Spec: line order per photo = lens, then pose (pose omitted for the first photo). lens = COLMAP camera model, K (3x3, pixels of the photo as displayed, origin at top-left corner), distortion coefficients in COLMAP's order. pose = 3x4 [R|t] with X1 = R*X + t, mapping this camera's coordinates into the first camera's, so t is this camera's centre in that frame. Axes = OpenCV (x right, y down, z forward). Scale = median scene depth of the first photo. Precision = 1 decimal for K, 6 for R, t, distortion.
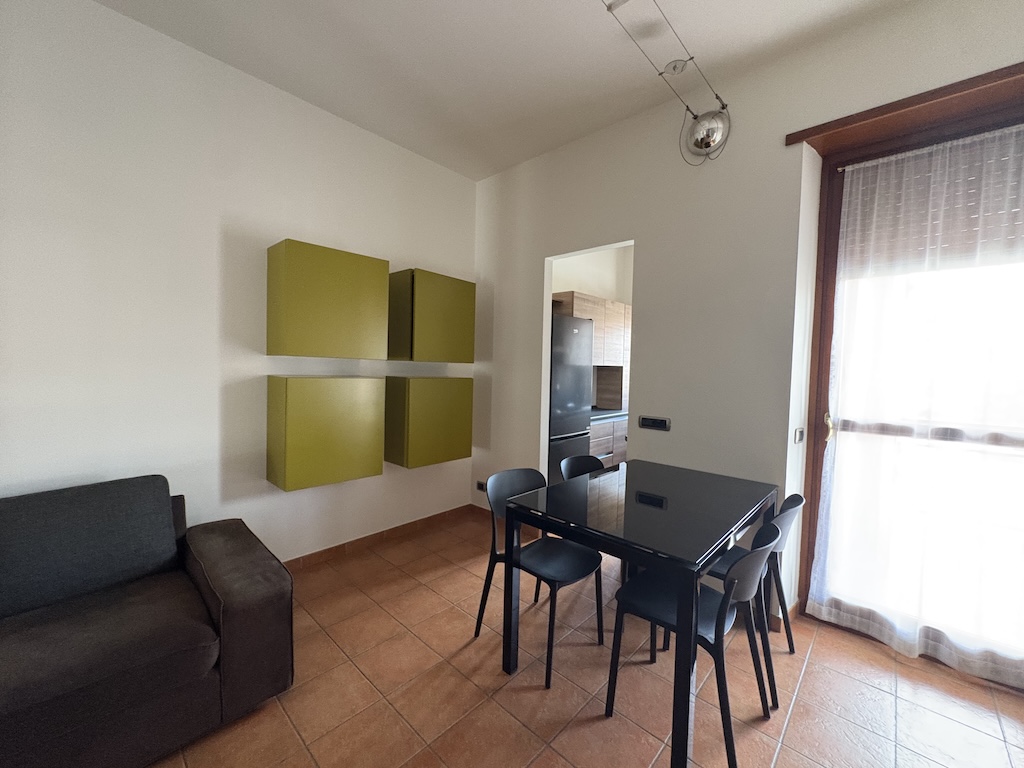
lens RADIAL K [[411.5, 0, 510.1], [0, 411.5, 382.7], [0, 0, 1]] dist [0.000340, -0.000075]
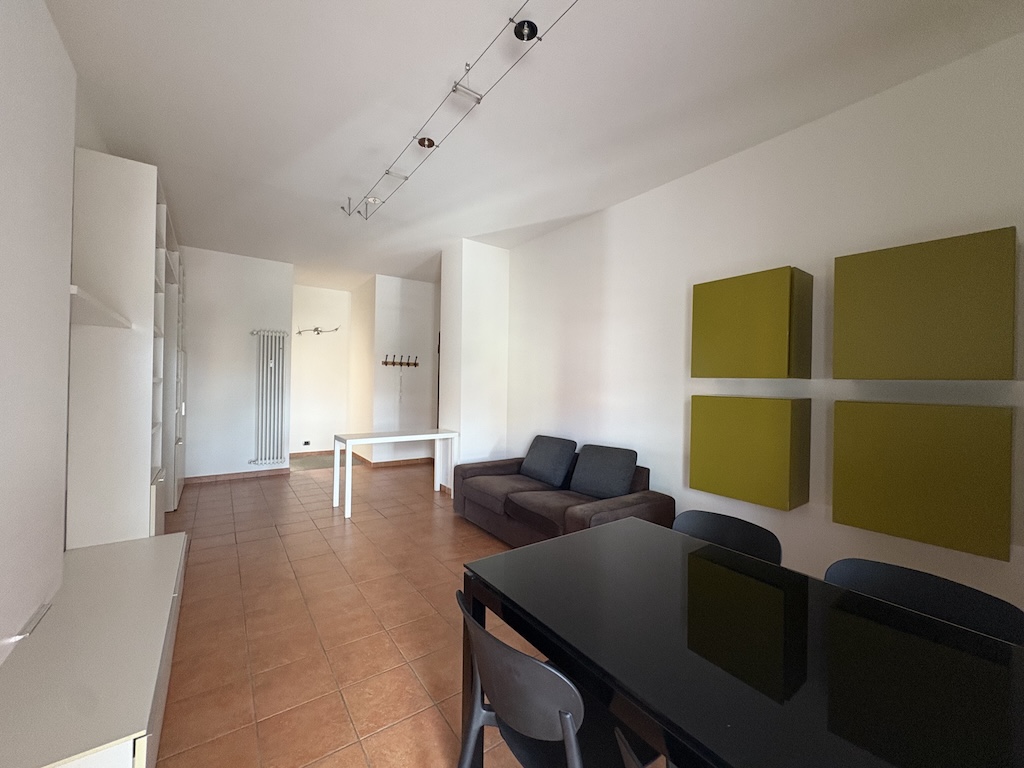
lens RADIAL K [[411.5, 0, 512.1], [0, 411.5, 383.1], [0, 0, 1]] dist [0.000340, -0.000075]
pose [[-0.189557, -0.035218, -0.981238, 1.059745], [-0.059241, 0.997946, -0.024373, 0.017432], [0.980081, 0.053509, -0.191254, 0.928059]]
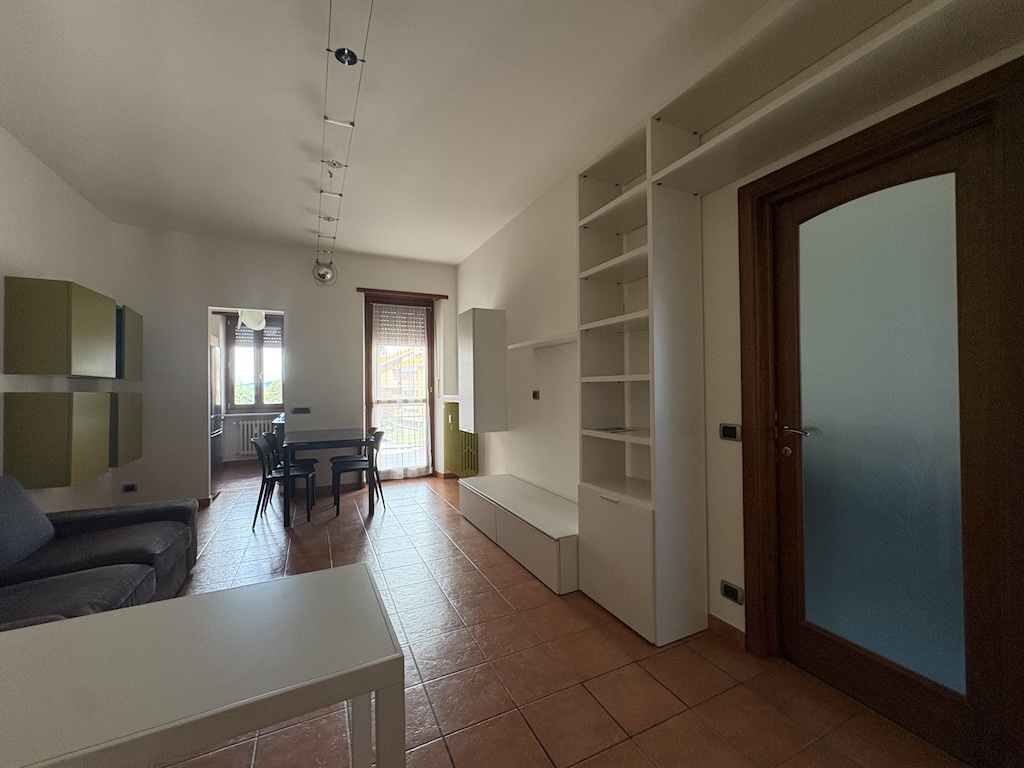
lens RADIAL K [[411.5, 0, 507.5], [0, 411.5, 388.7], [0, 0, 1]] dist [0.000340, -0.000075]
pose [[0.362618, -0.028456, 0.931503, -1.220317], [0.054223, 0.998485, 0.009394, 0.035126], [-0.930359, 0.047103, 0.363612, -0.662732]]
